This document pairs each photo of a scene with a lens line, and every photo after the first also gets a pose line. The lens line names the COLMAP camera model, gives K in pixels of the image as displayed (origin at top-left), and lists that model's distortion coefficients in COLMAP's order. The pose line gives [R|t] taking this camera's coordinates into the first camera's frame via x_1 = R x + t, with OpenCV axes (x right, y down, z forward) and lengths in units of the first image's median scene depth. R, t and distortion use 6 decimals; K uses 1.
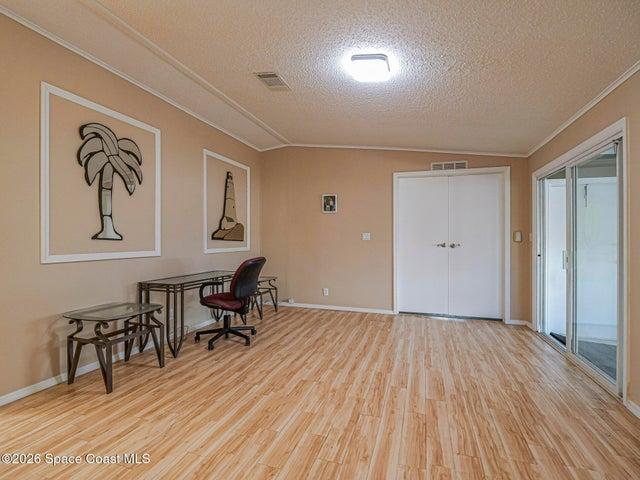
lens RADIAL K [[314.9, 0, 313.2], [0, 314.9, 245.6], [0, 0, 1]] dist [-0.016238, -0.000025]
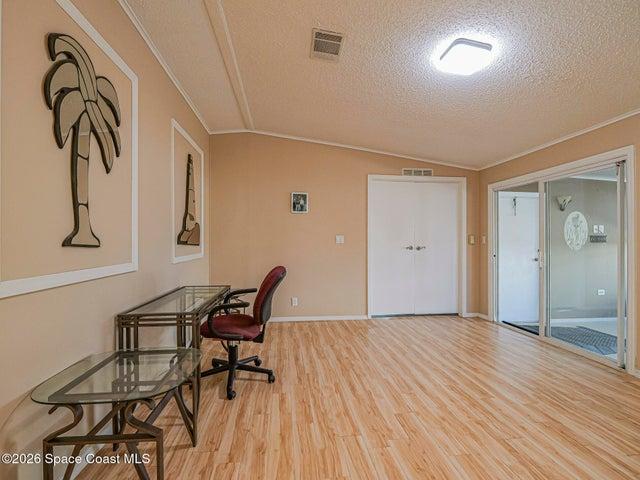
lens RADIAL K [[314.9, 0, 313.2], [0, 314.9, 245.6], [0, 0, 1]] dist [-0.016238, -0.000025]
pose [[0.904860, -0.008658, 0.425622, -0.394575], [0.010802, 0.999938, -0.002625, -0.011760], [-0.425573, 0.006973, 0.904897, 0.233108]]
